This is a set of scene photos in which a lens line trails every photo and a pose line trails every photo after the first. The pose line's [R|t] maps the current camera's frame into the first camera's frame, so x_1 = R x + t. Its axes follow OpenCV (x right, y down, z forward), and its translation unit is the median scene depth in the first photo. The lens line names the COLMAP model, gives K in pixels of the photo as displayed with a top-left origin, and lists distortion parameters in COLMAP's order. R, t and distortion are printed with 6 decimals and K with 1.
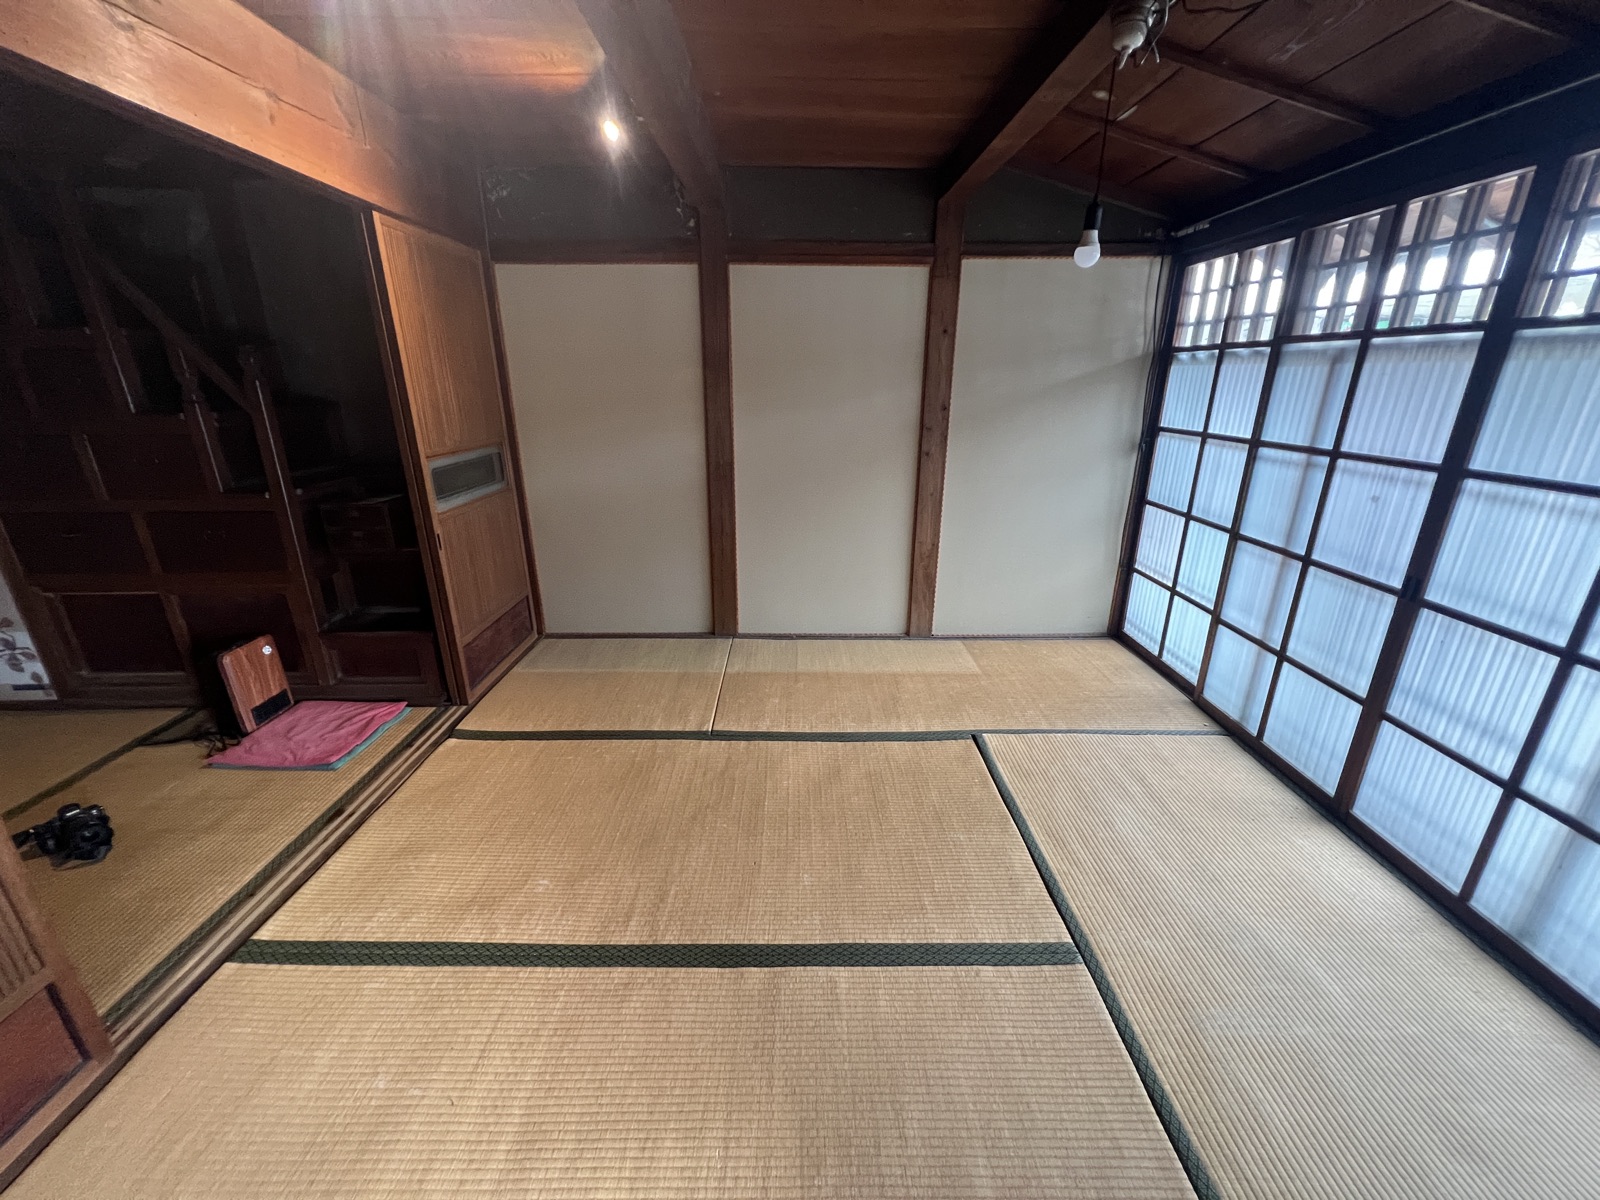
lens RADIAL K [[644.5, 0, 799.1], [0, 644.5, 600.9], [0, 0, 1]] dist [-0.000056, 0.000000]
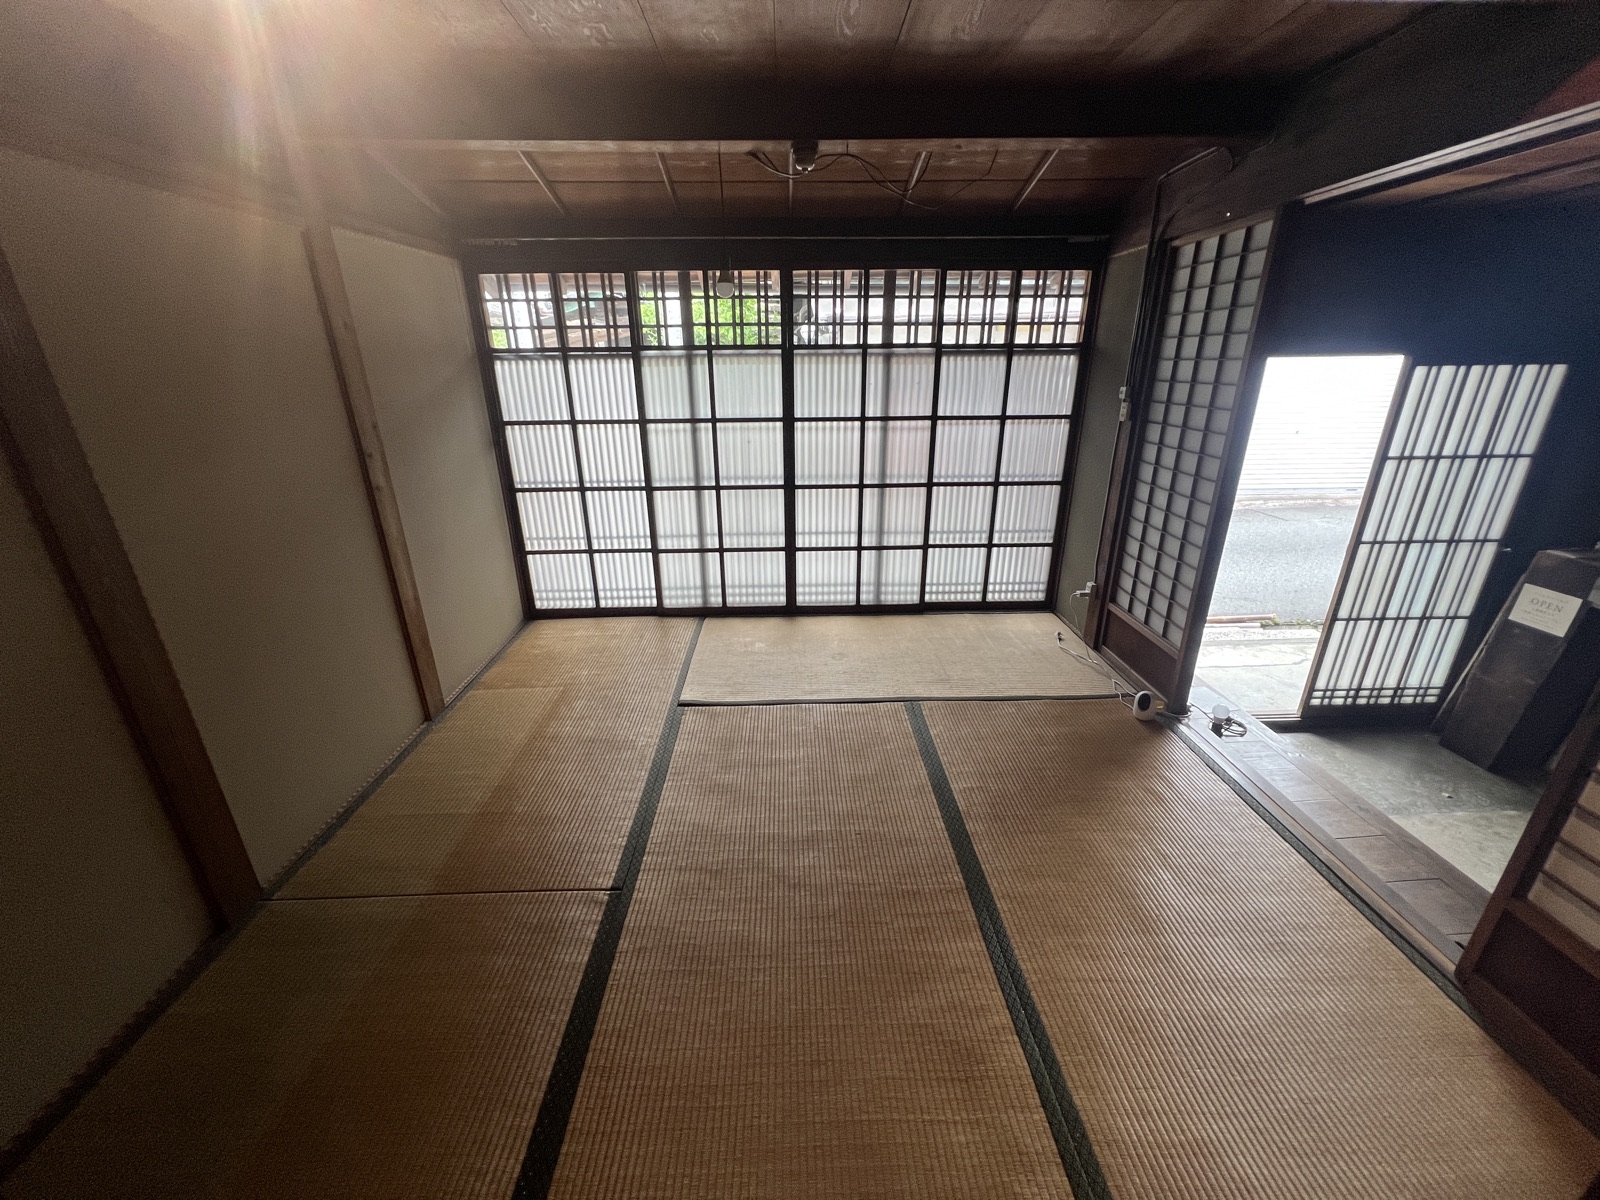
lens RADIAL K [[644.5, 0, 798.5], [0, 644.5, 606.0], [0, 0, 1]] dist [-0.000056, 0.000000]
pose [[-0.020532, -0.364865, 0.930834, -0.767061], [0.338972, 0.873346, 0.349808, -0.281043], [-0.940572, 0.322709, 0.105748, 0.697498]]
